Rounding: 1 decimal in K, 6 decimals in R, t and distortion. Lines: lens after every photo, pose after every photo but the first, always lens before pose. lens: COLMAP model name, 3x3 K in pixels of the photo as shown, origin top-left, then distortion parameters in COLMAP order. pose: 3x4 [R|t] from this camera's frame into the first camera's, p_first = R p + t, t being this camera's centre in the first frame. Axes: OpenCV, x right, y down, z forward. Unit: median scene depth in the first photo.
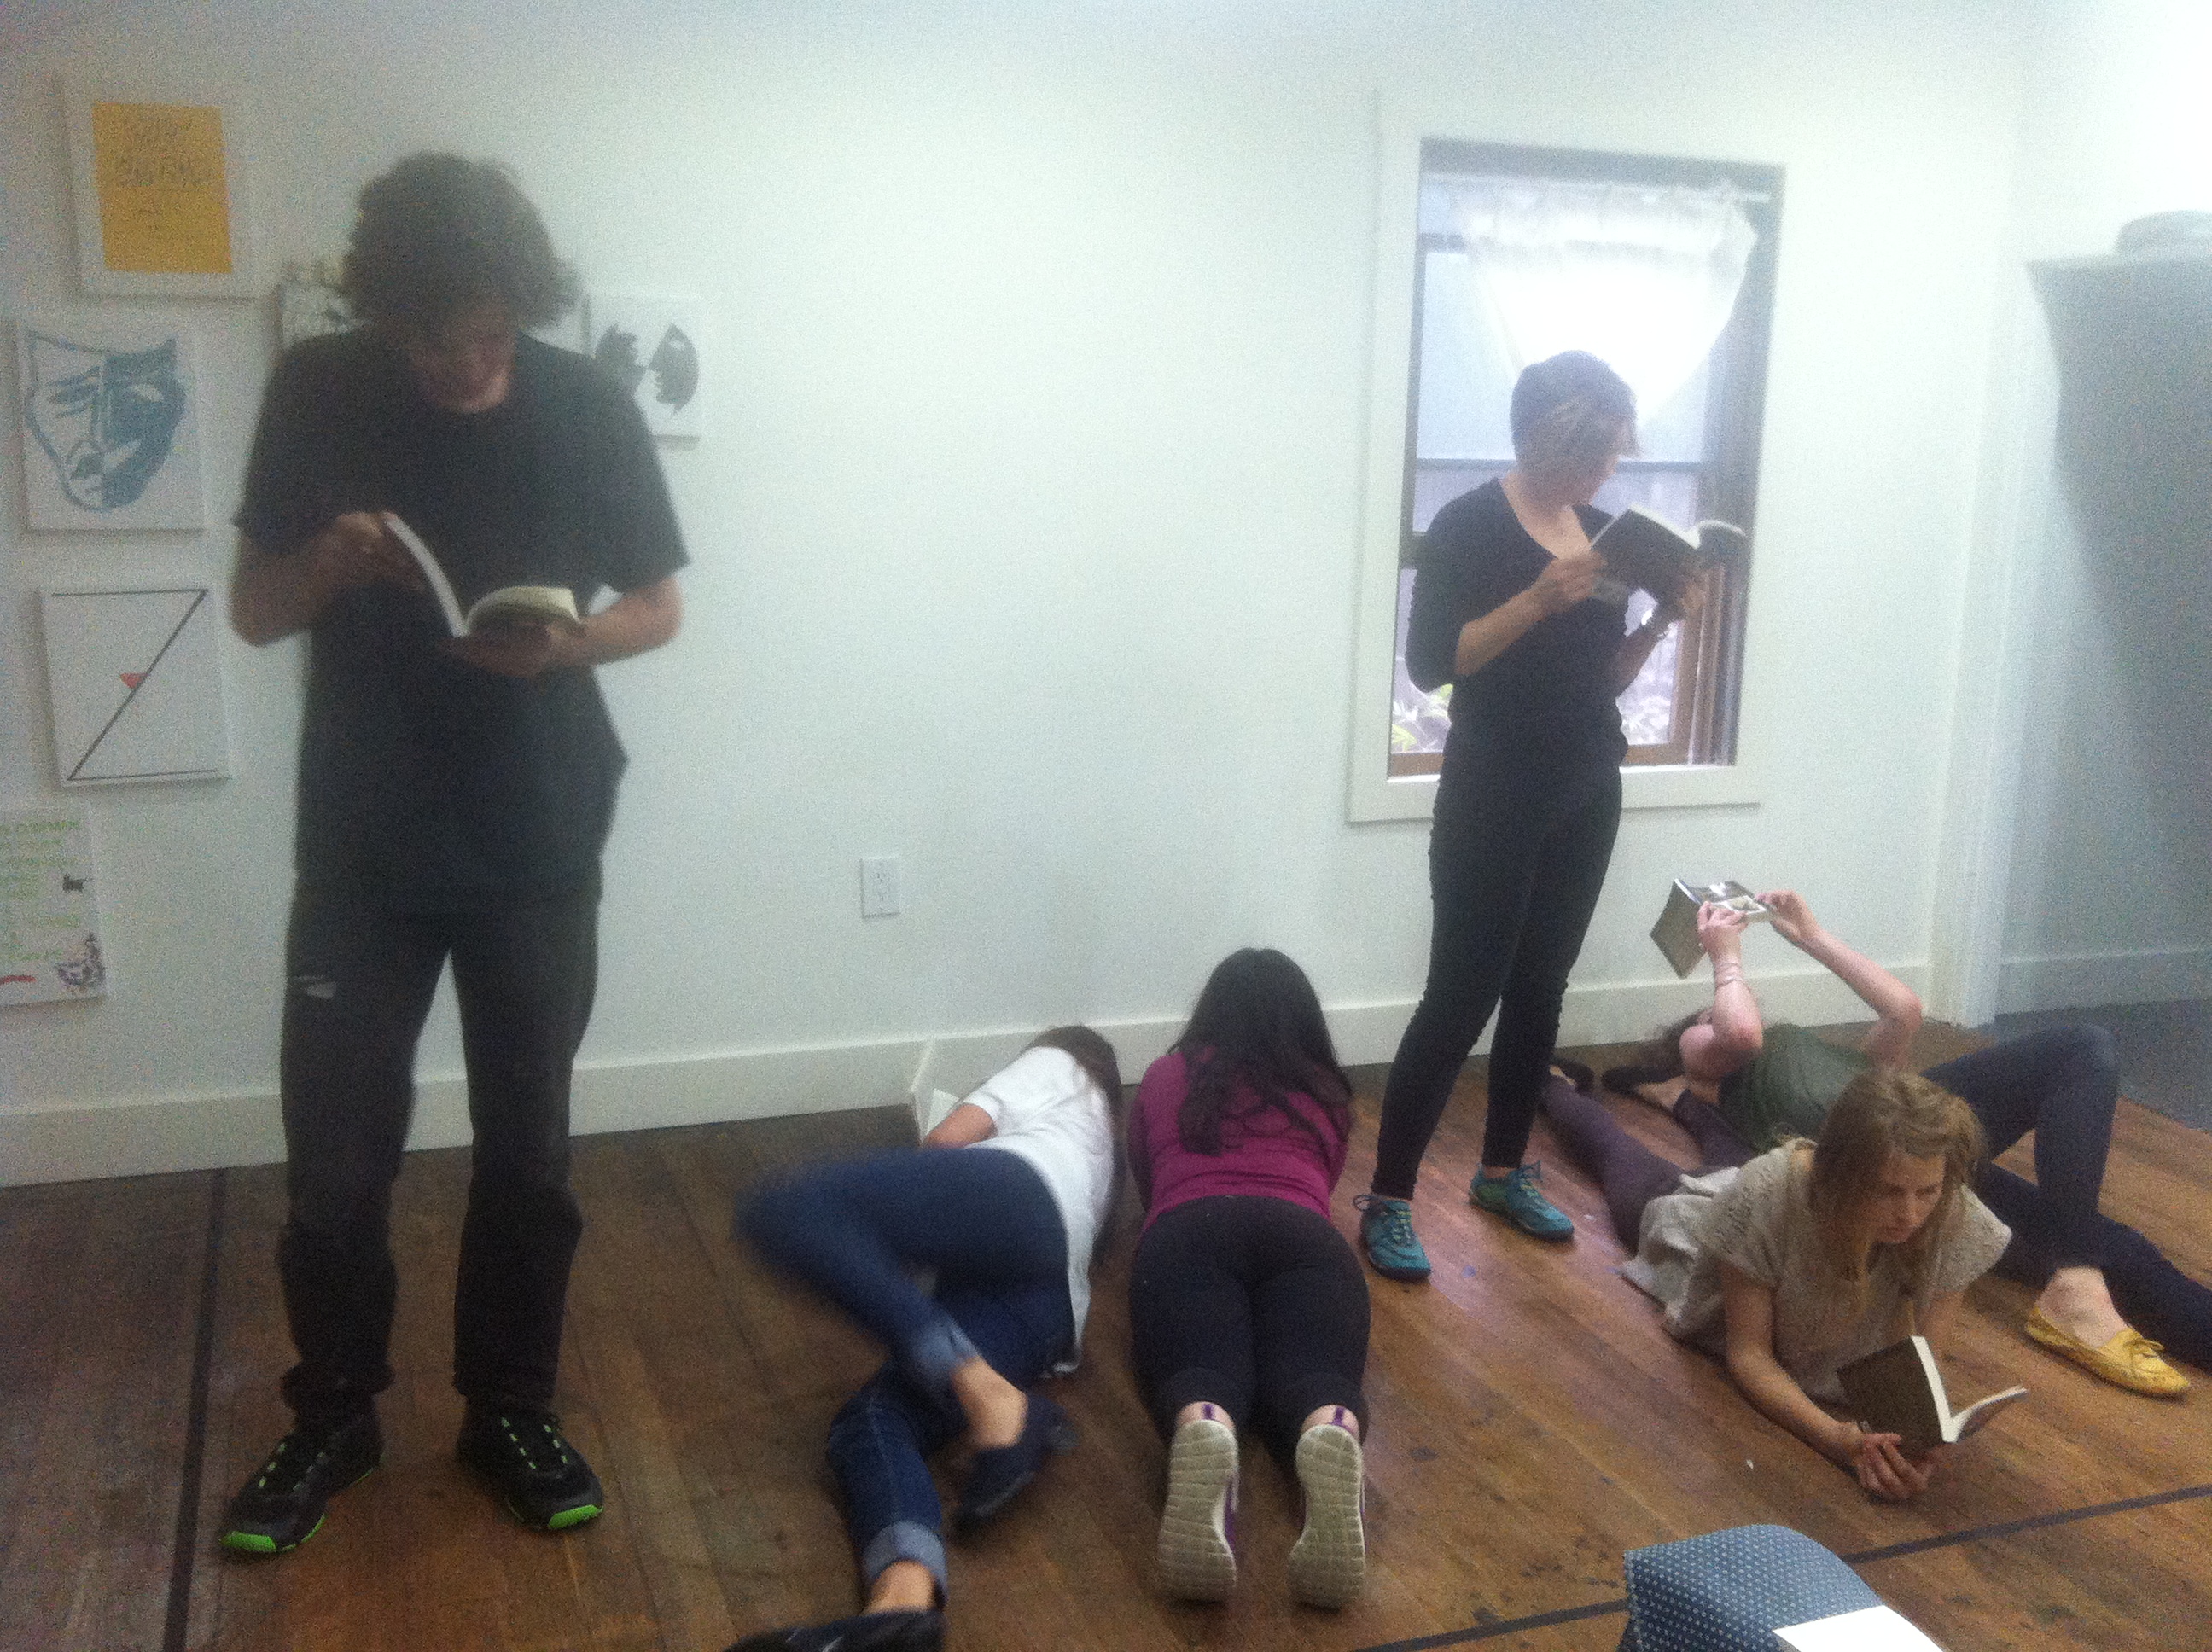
lens RADIAL K [[2106.1, 0, 1105.1], [0, 2106.1, 827.1], [0, 0, 1]] dist [0.001389, -0.024283]
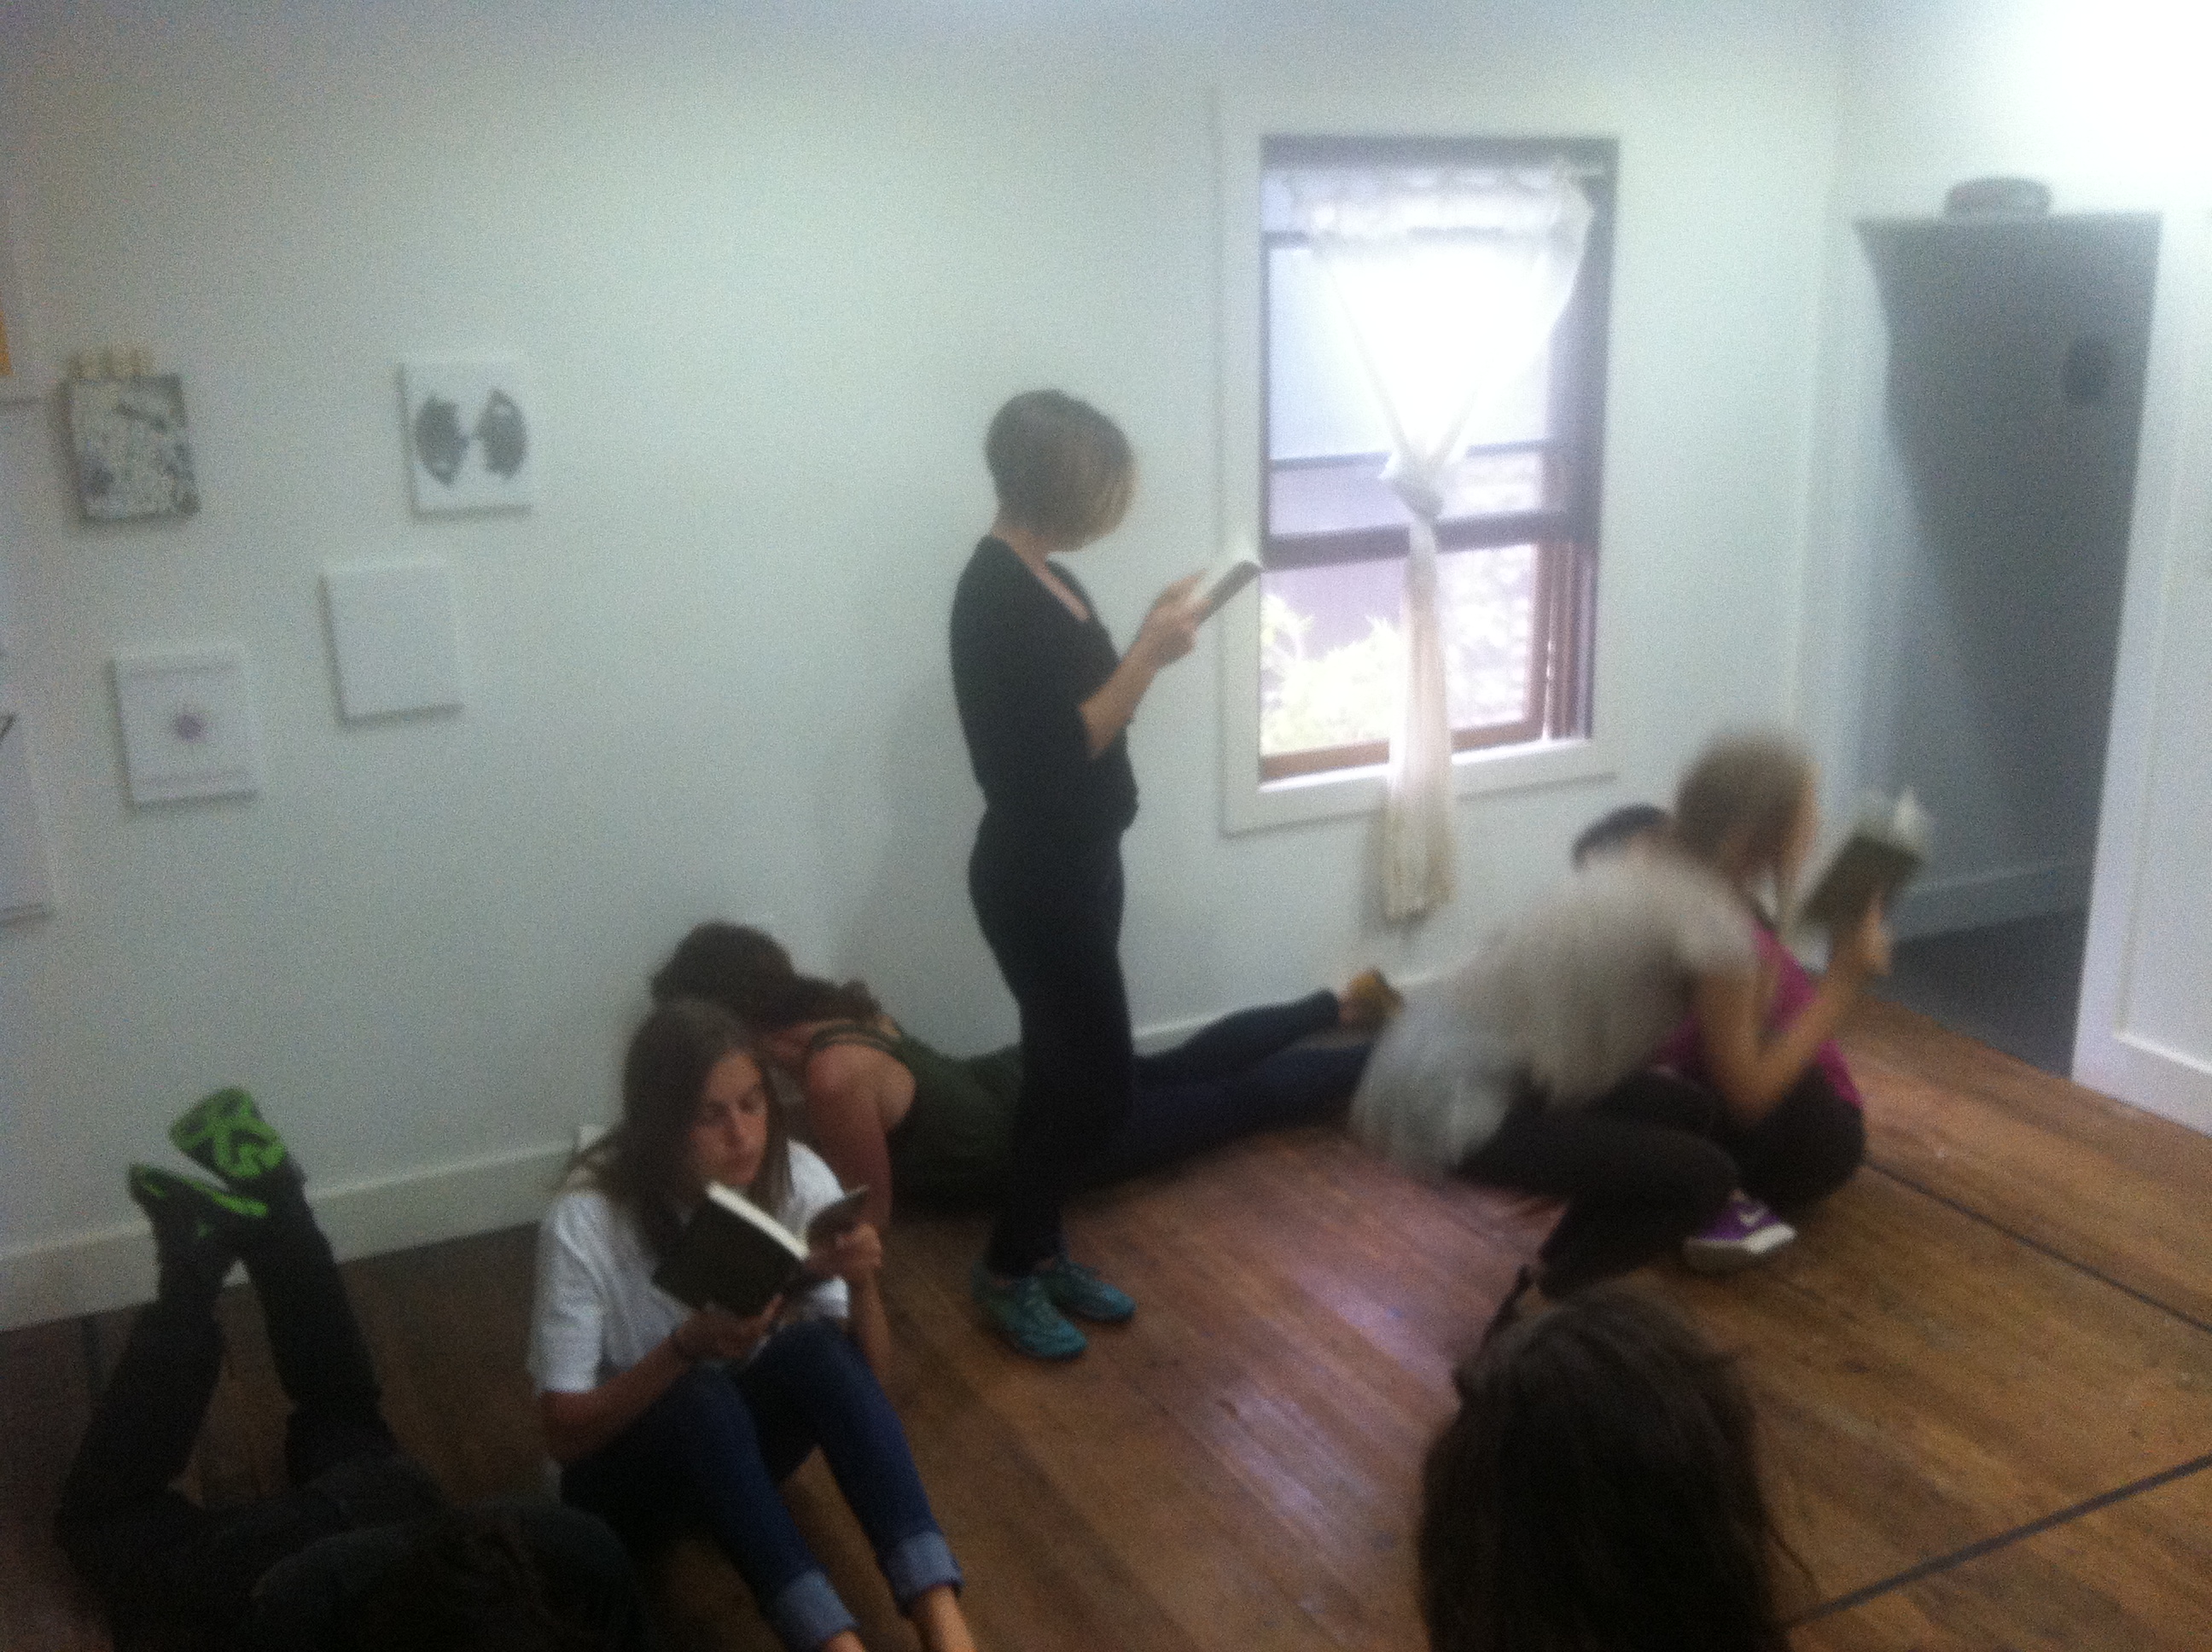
lens RADIAL K [[2114.6, 0, 1107.7], [0, 2114.6, 821.4], [0, 0, 1]] dist [-0.004390, -0.041439]
pose [[0.992397, -0.071988, 0.099833, -0.042811], [0.065119, 0.995388, 0.070441, -0.095027], [-0.104443, -0.063404, 0.992508, 0.025851]]
